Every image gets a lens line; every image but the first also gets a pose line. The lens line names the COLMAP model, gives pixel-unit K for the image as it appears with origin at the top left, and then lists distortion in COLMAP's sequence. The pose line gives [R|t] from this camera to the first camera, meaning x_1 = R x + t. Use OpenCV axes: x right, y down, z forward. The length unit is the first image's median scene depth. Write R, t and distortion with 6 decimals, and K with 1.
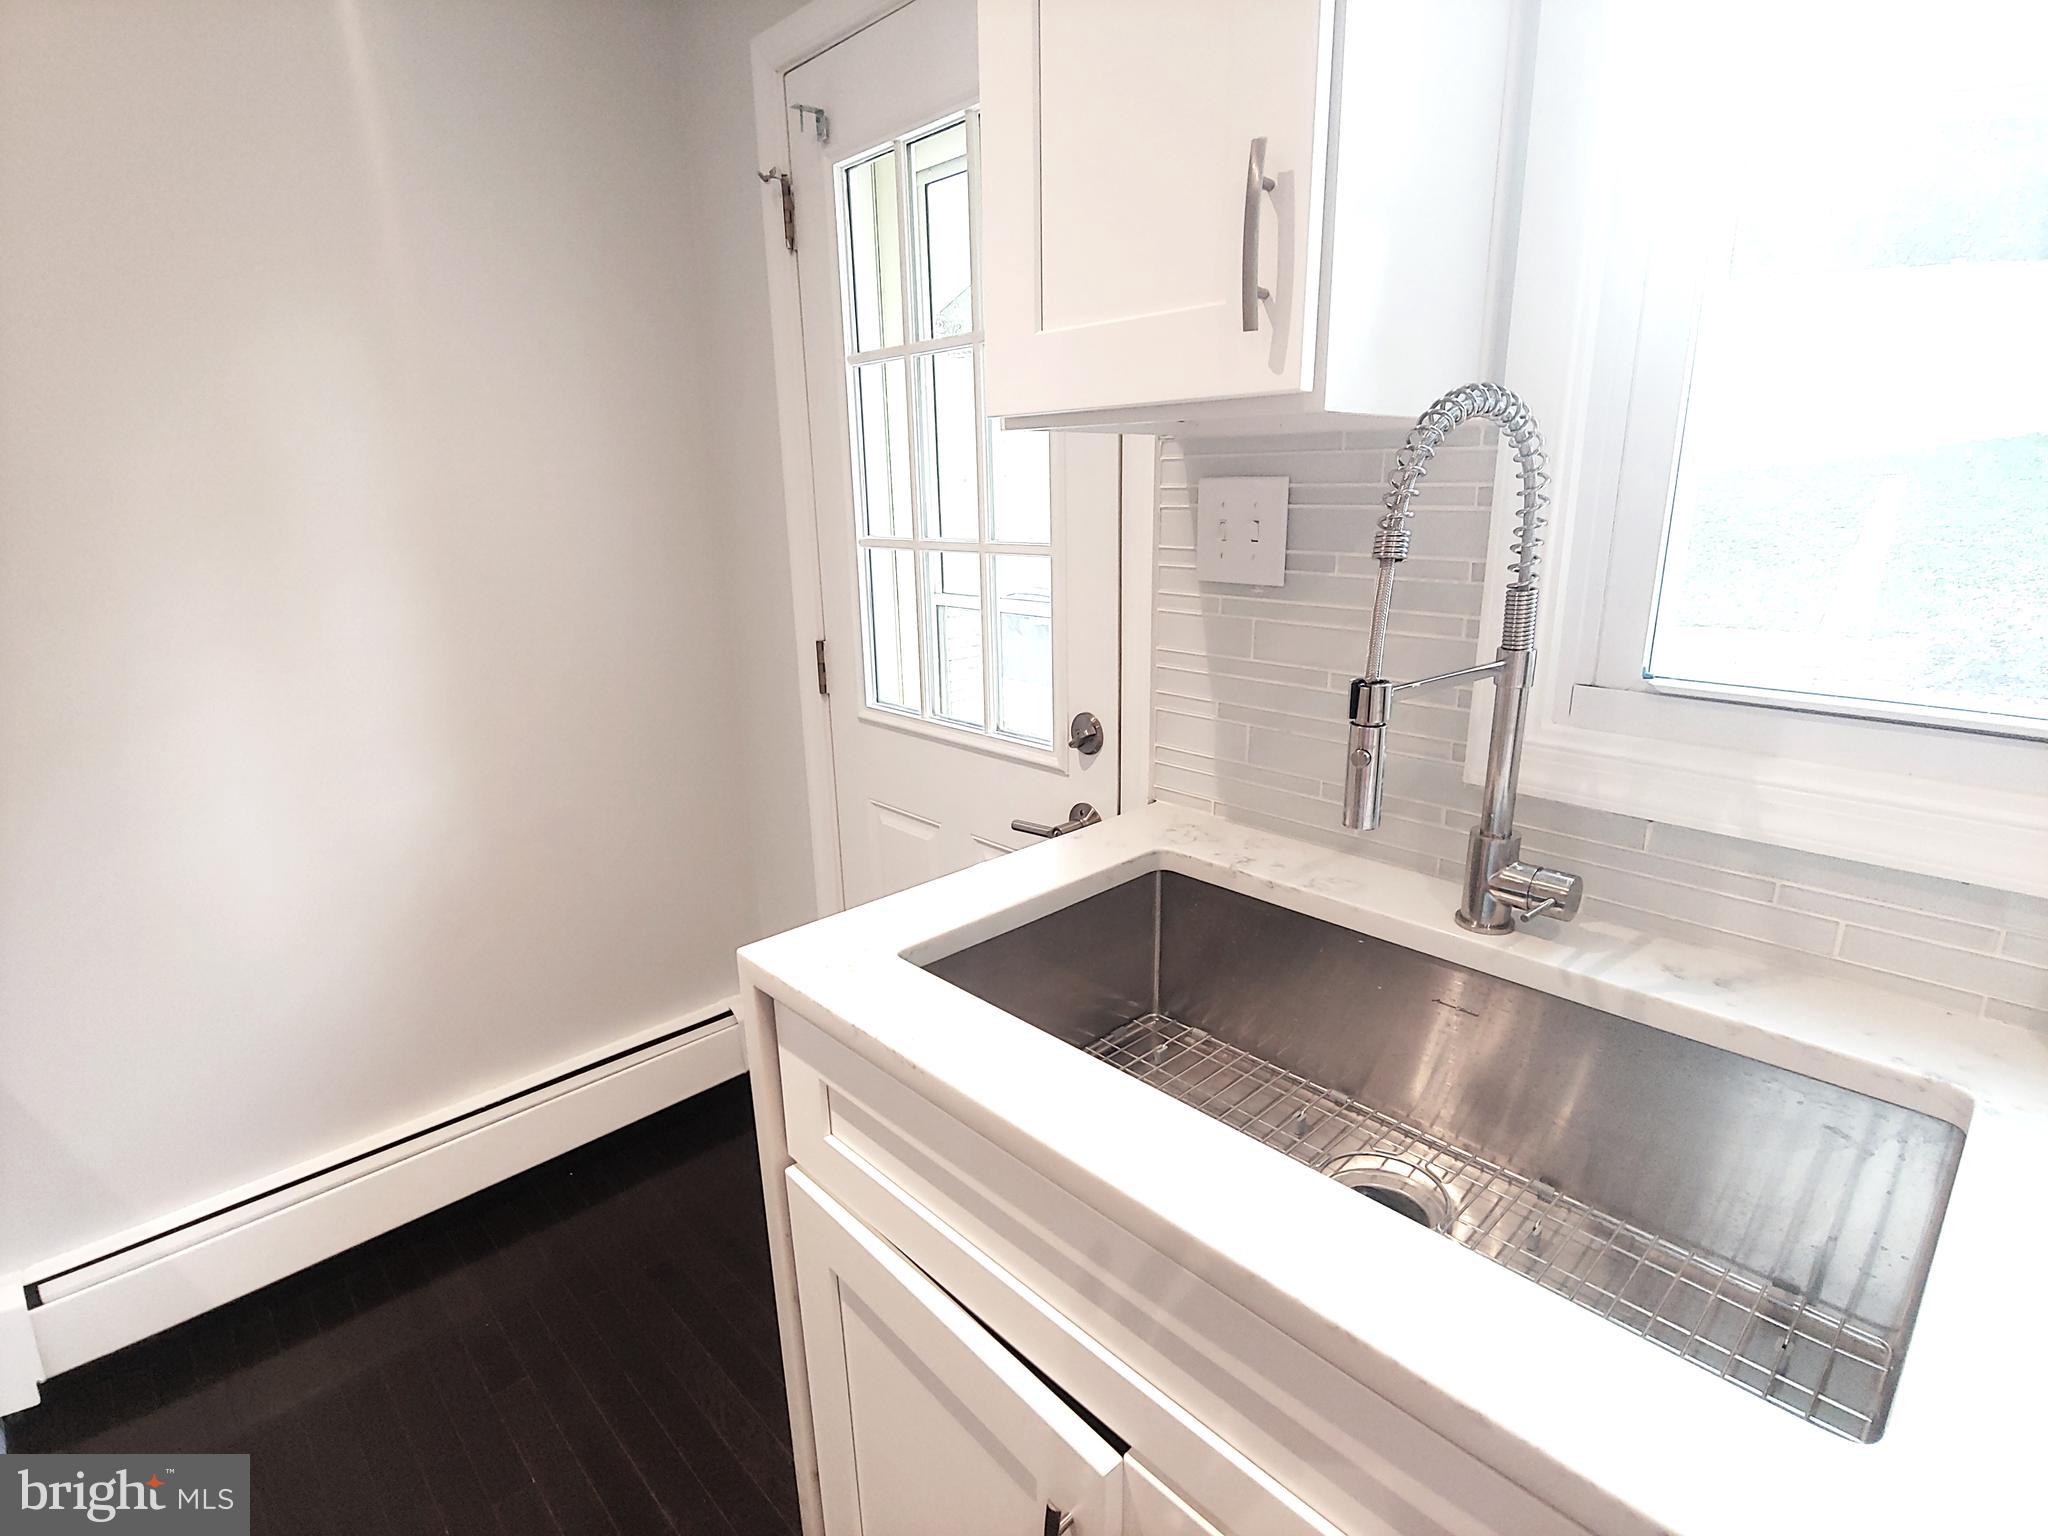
lens RADIAL K [[997.8, 0, 1024.0], [0, 997.8, 768.0], [0, 0, 1]] dist [-0.002794, -0.000190]
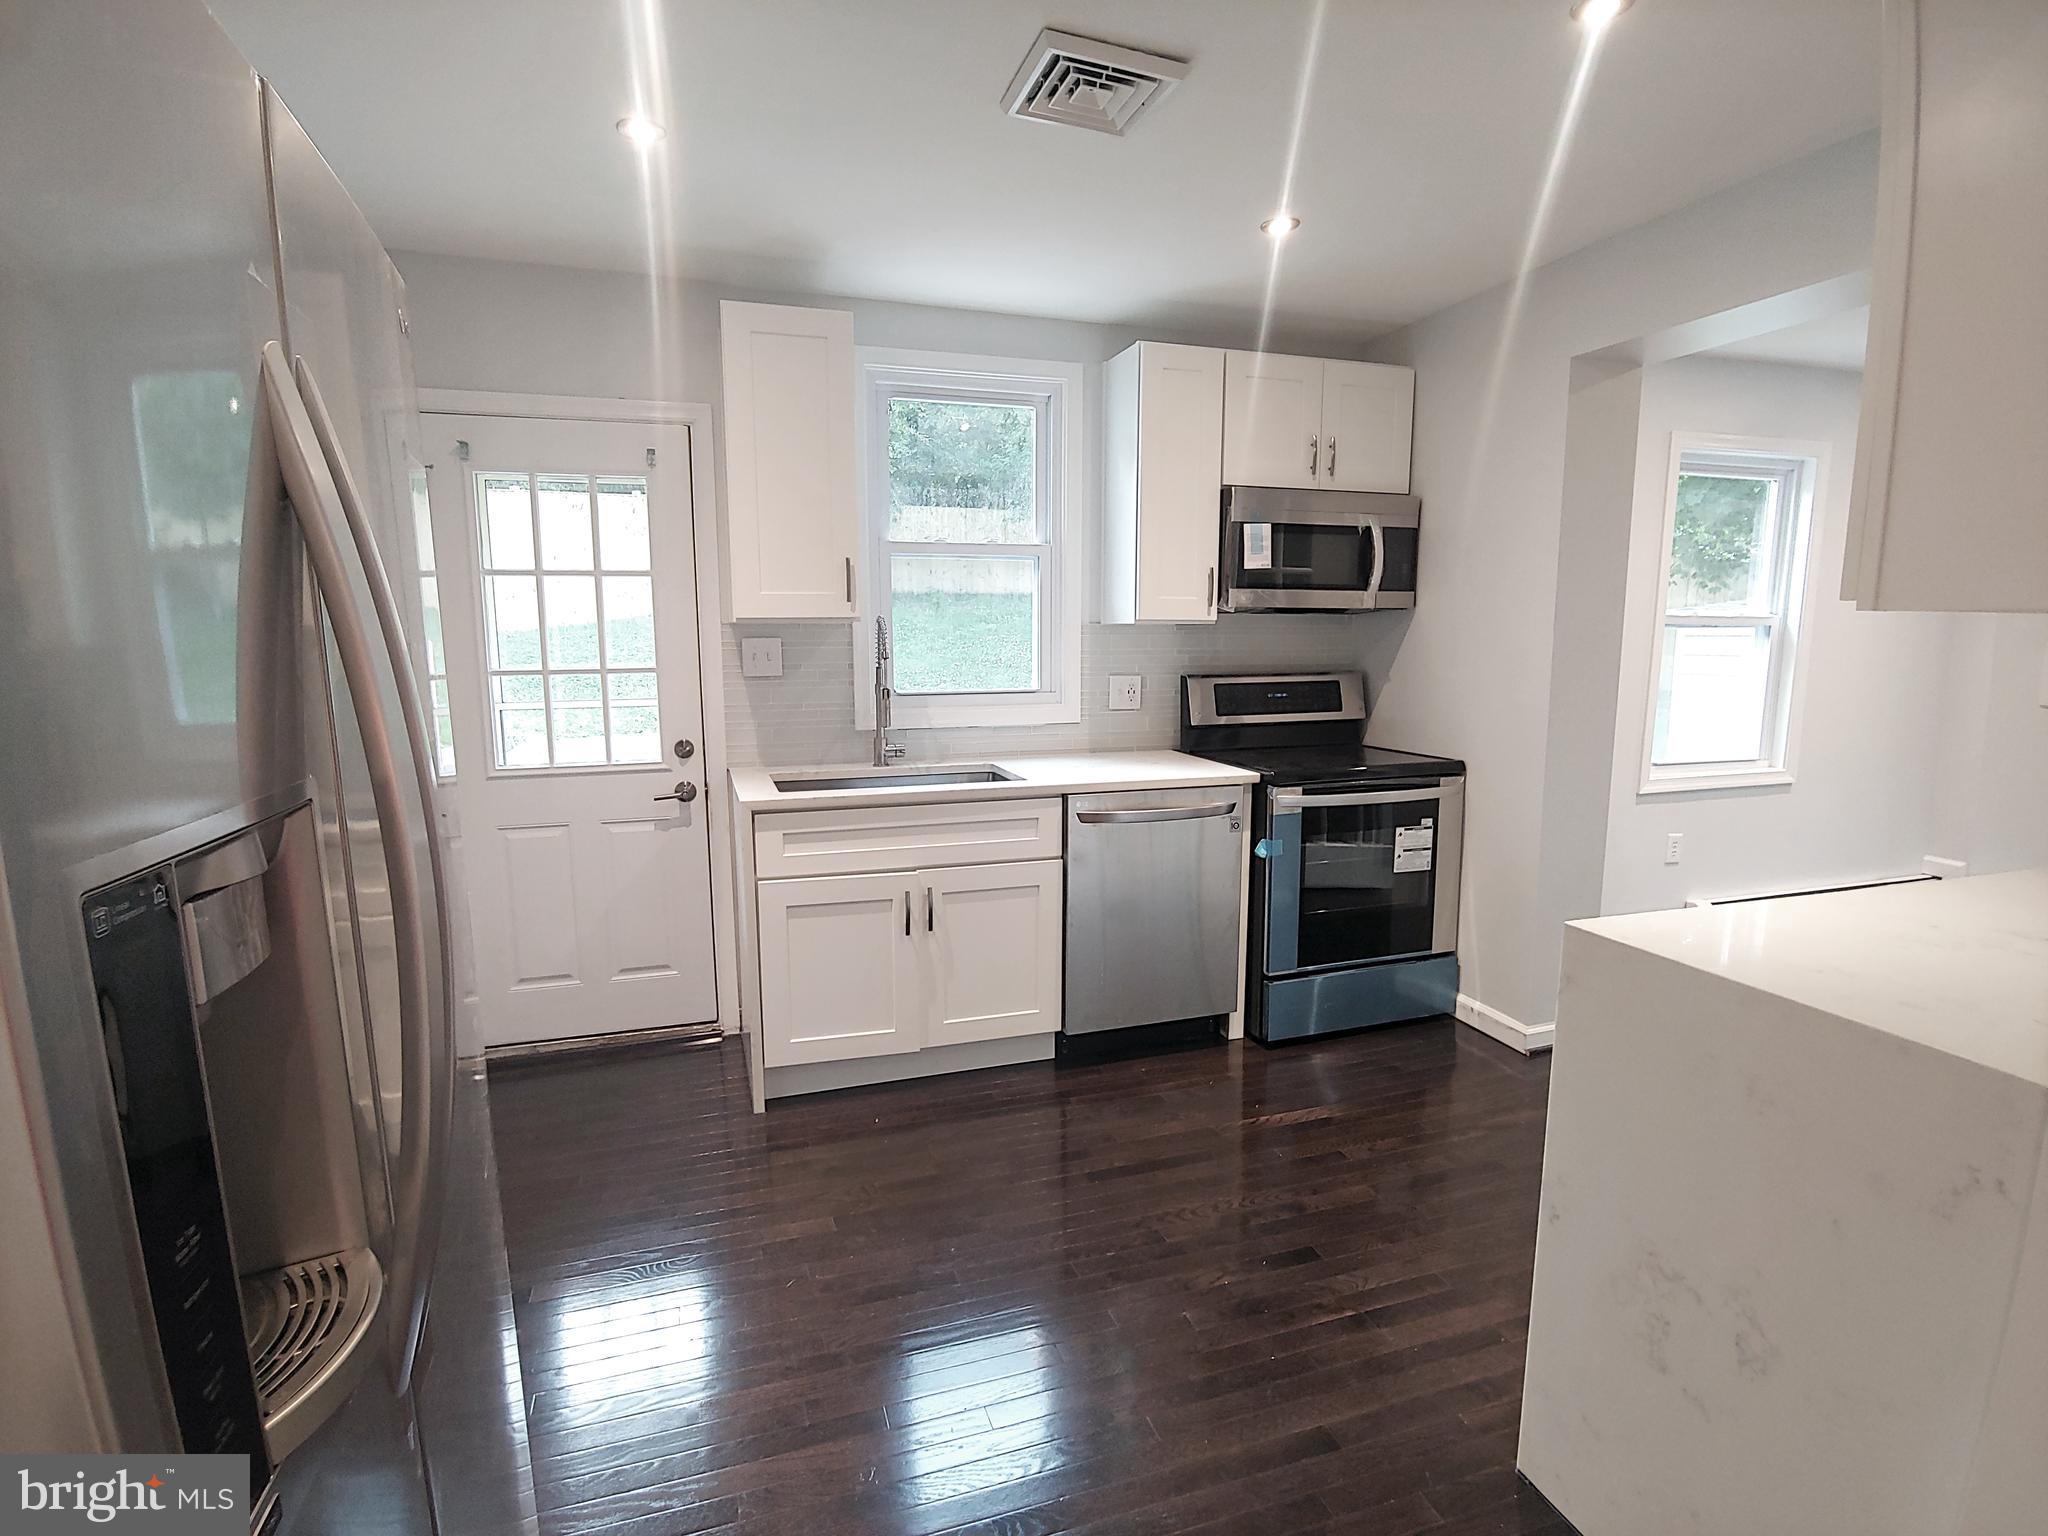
lens RADIAL K [[997.8, 0, 1024.0], [0, 997.8, 768.0], [0, 0, 1]] dist [-0.002794, -0.000190]
pose [[0.424582, -0.104146, 0.899380, -1.615687], [0.243666, 0.969855, -0.002724, 0.197204], [-0.871984, 0.220304, 0.437160, -0.623487]]
